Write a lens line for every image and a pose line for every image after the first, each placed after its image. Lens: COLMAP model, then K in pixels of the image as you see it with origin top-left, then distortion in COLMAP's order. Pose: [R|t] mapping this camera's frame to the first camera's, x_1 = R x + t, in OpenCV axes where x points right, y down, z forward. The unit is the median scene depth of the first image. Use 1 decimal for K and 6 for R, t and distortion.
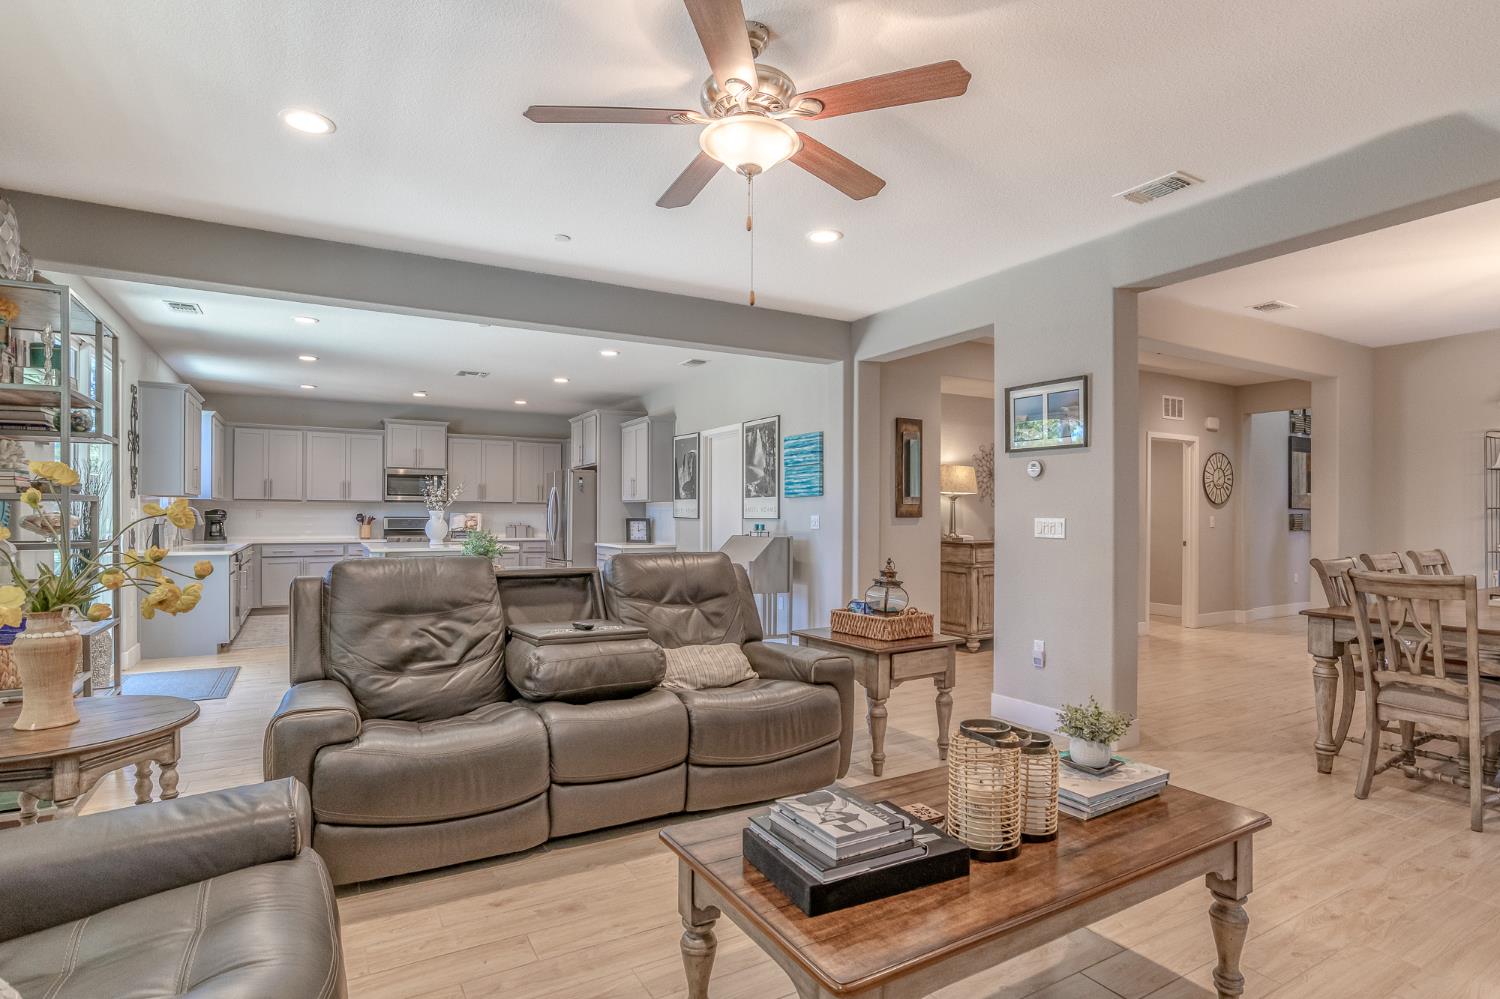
lens RADIAL K [[767.7, 0, 754.1], [0, 767.7, 521.3], [0, 0, 1]] dist [-0.024091, 0.013323]
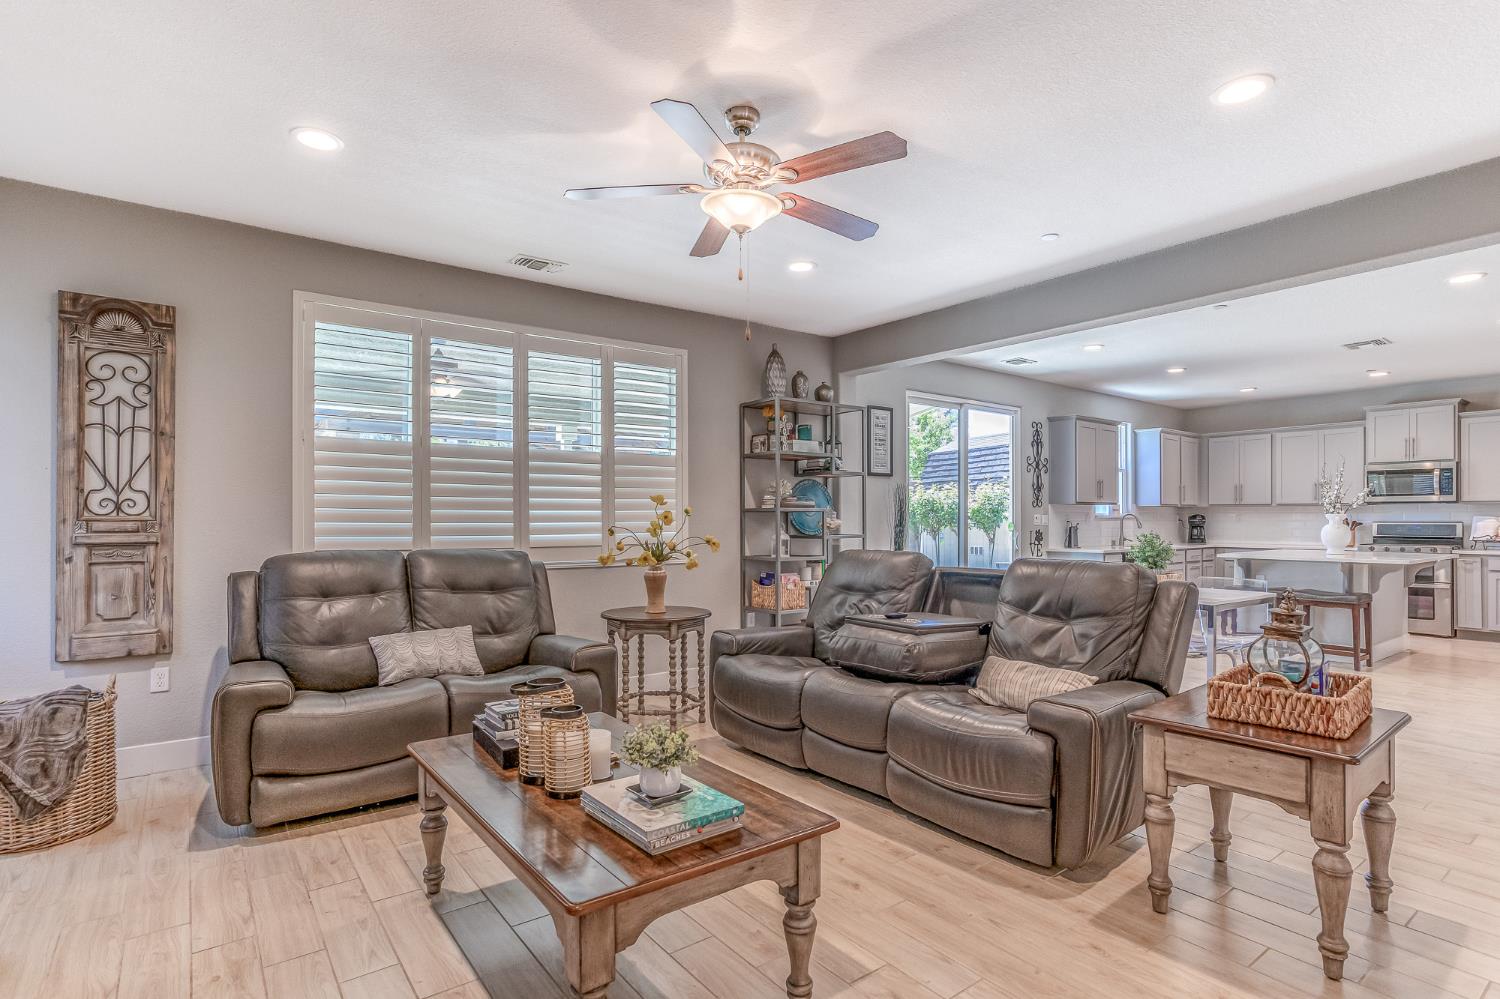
lens RADIAL K [[767.7, 0, 744.7], [0, 767.7, 511.1], [0, 0, 1]] dist [-0.024091, 0.013323]
pose [[0.107176, -0.014232, -0.994138, 0.356677], [-0.006140, 0.999869, -0.014976, -0.000043], [0.994221, 0.007709, 0.107074, 0.263337]]
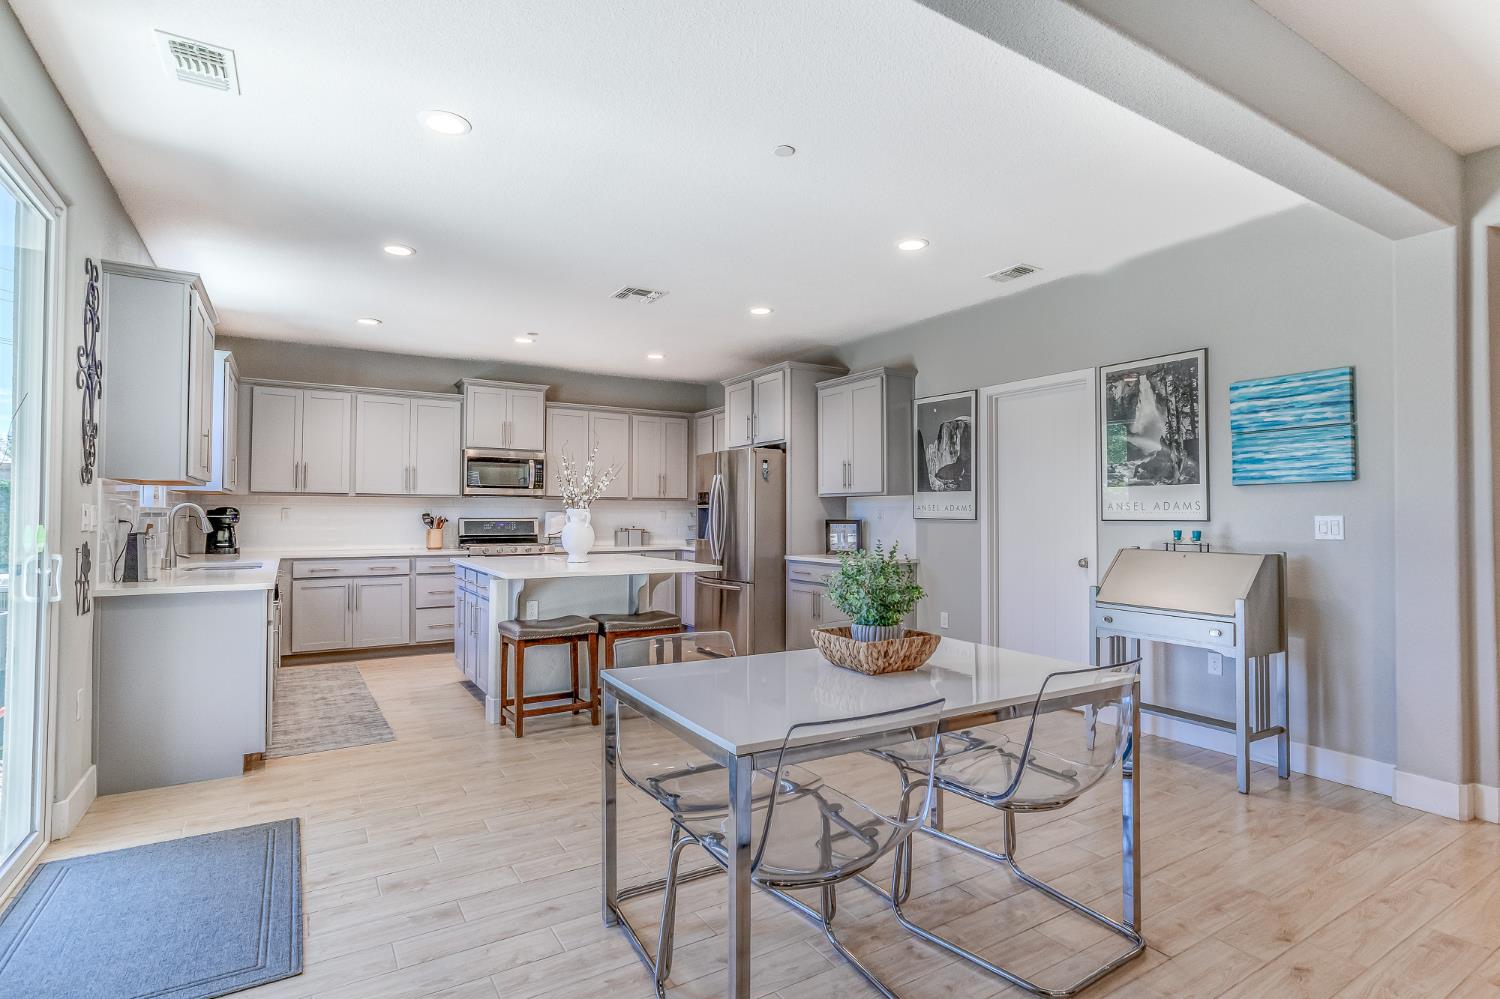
lens RADIAL K [[767.7, 0, 748.9], [0, 767.7, 500.1], [0, 0, 1]] dist [-0.024091, 0.013323]
pose [[0.999908, -0.001193, 0.013521, -0.282876], [0.001527, 0.999694, -0.024694, -0.005376], [-0.013487, 0.024712, 0.999604, 0.360424]]
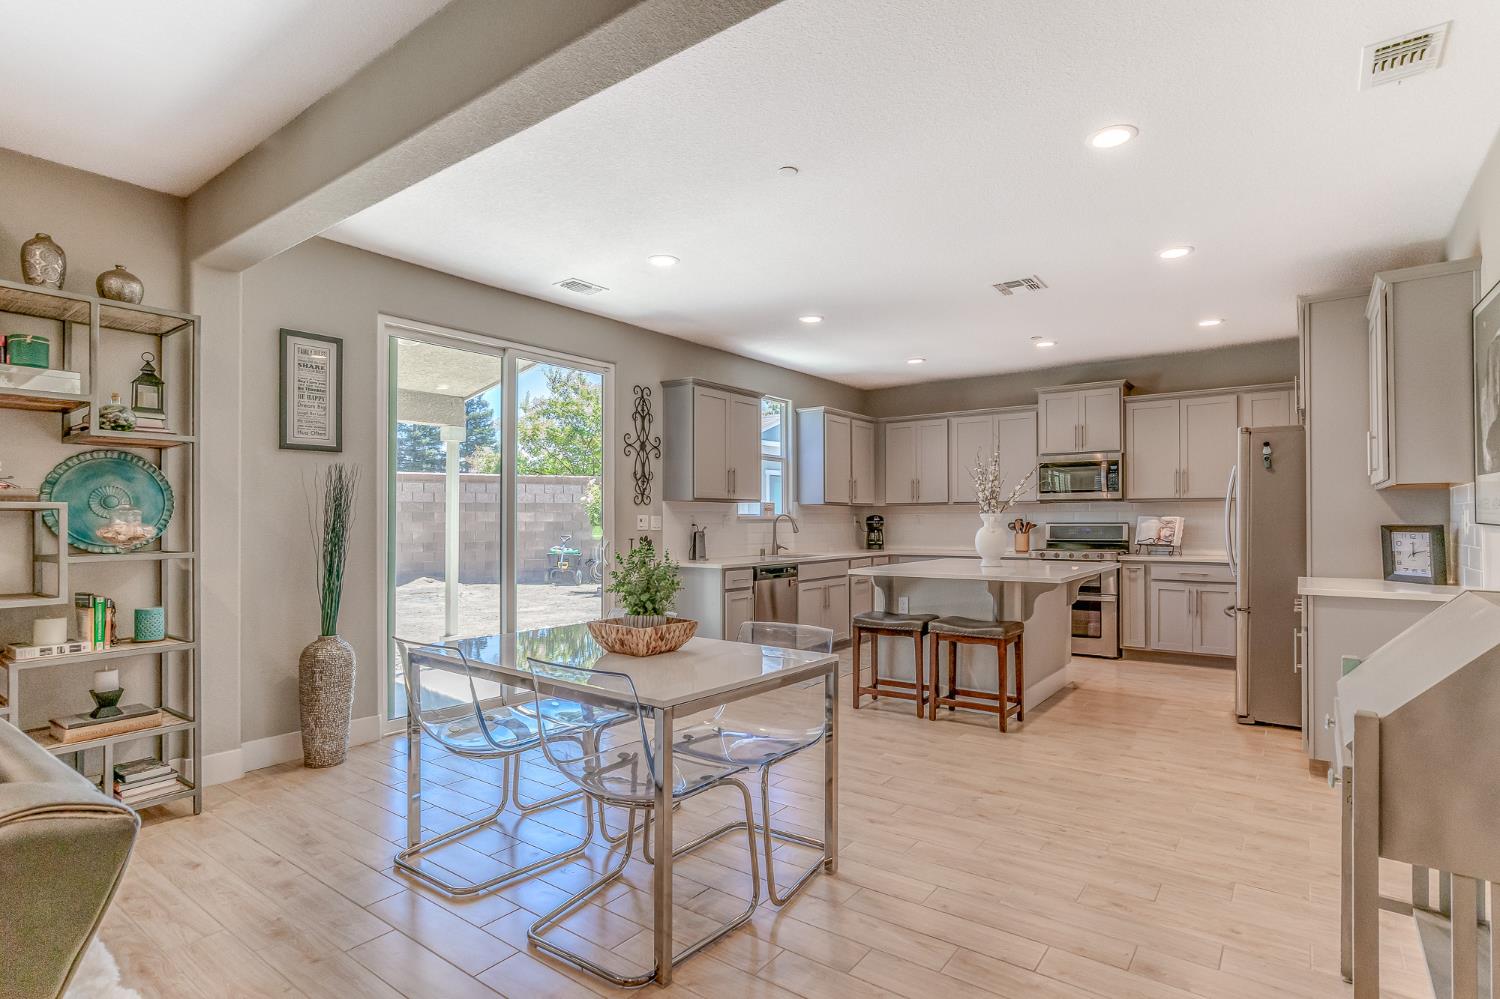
lens RADIAL K [[767.7, 0, 779.4], [0, 767.7, 515.4], [0, 0, 1]] dist [-0.024091, 0.013323]
pose [[0.408951, -0.010299, -0.912498, 0.105489], [-0.000451, 0.999934, -0.011488, -0.004902], [0.912556, 0.005110, 0.408919, 0.579838]]
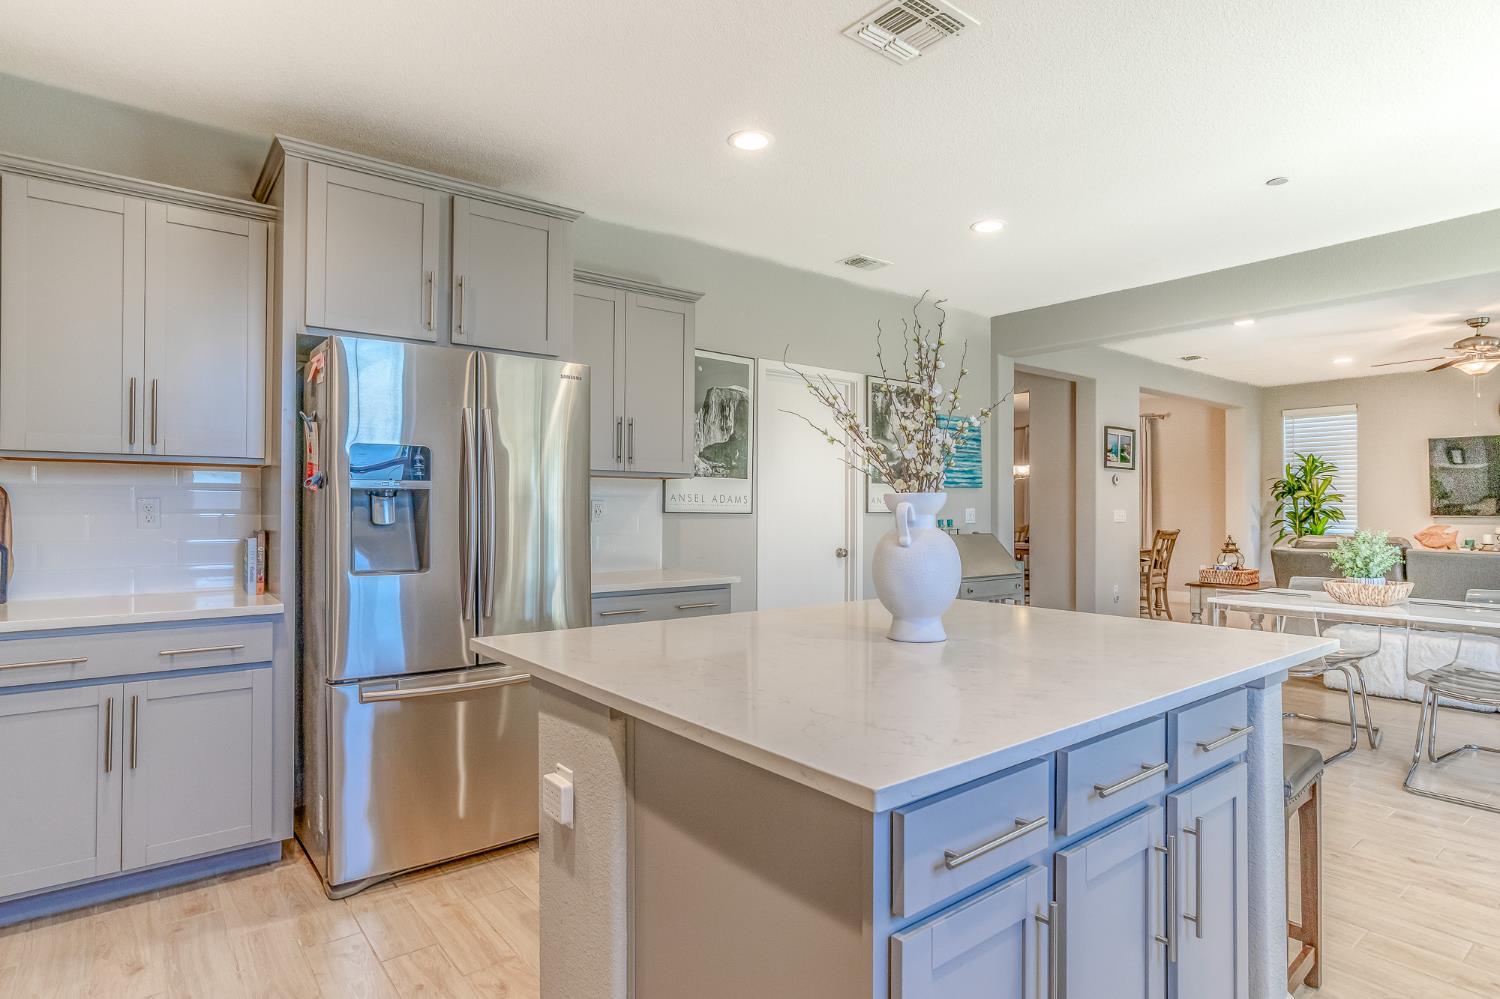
lens RADIAL K [[791.8, 0, 752.4], [0, 791.8, 502.7], [0, 0, 1]] dist [-0.001923, 0.000007]
pose [[-0.151857, 0.005399, 0.988388, -0.652873], [0.007690, 0.999961, -0.004281, -0.009767], [-0.988373, 0.006950, -0.151892, 1.121252]]
